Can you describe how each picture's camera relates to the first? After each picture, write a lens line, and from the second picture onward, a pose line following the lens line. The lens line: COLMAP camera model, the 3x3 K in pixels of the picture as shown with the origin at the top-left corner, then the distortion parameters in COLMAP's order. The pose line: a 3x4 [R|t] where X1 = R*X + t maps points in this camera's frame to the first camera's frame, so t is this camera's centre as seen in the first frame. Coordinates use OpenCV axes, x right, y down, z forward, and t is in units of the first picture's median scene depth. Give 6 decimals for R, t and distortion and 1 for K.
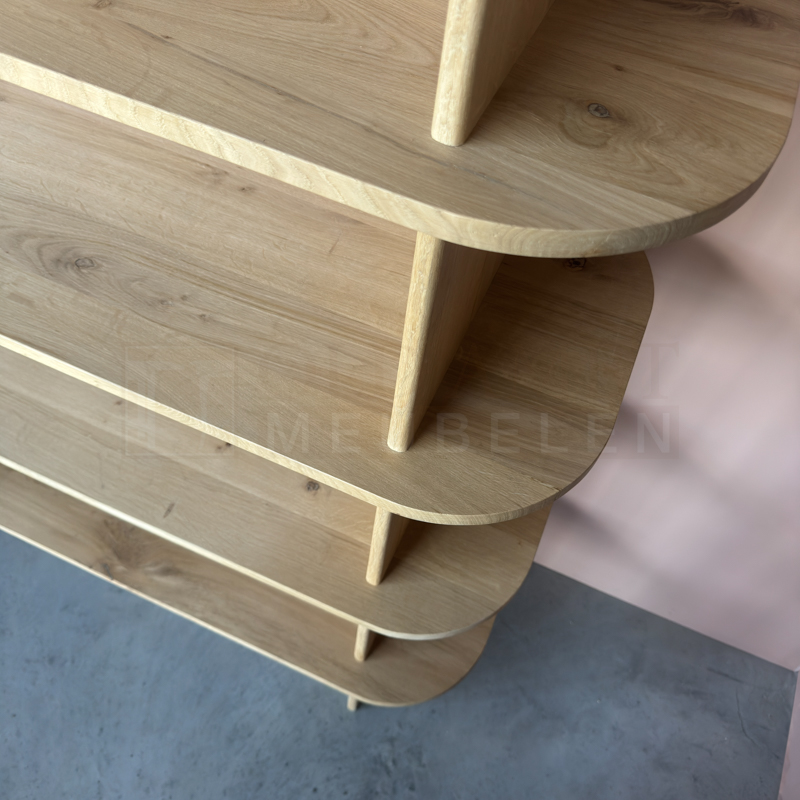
lens RADIAL K [[770.1, 0, 402.4], [0, 770.1, 396.2], [0, 0, 1]] dist [-0.001356, -0.022456]
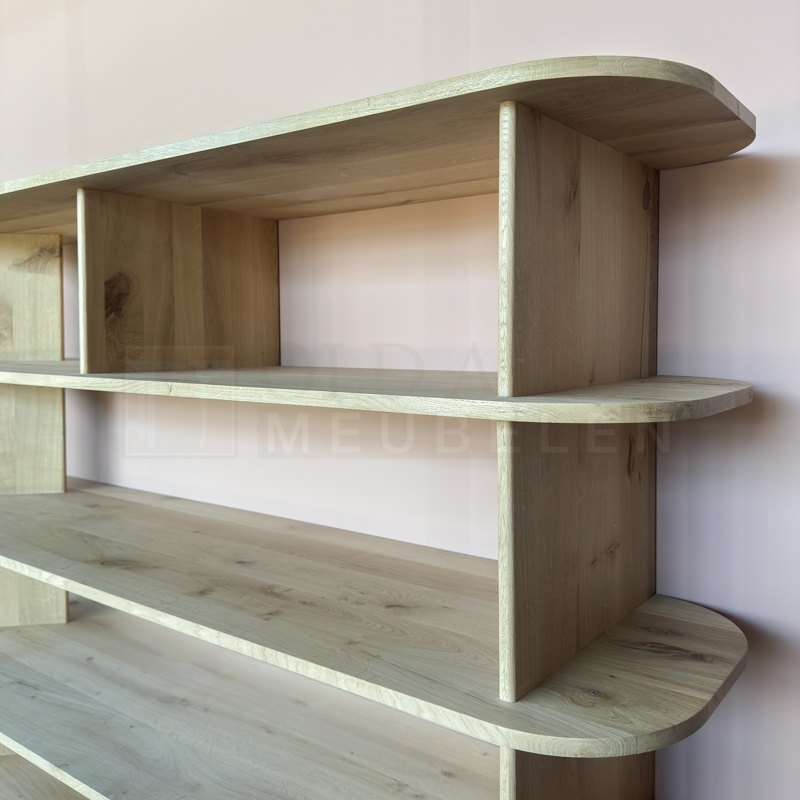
lens RADIAL K [[770.1, 0, 402.4], [0, 770.1, 396.2], [0, 0, 1]] dist [-0.001356, -0.022456]
pose [[0.966962, -0.070596, -0.244951, 0.320957], [-0.146601, 0.632099, -0.760893, 0.678520], [0.208549, 0.771665, 0.600866, -0.793260]]
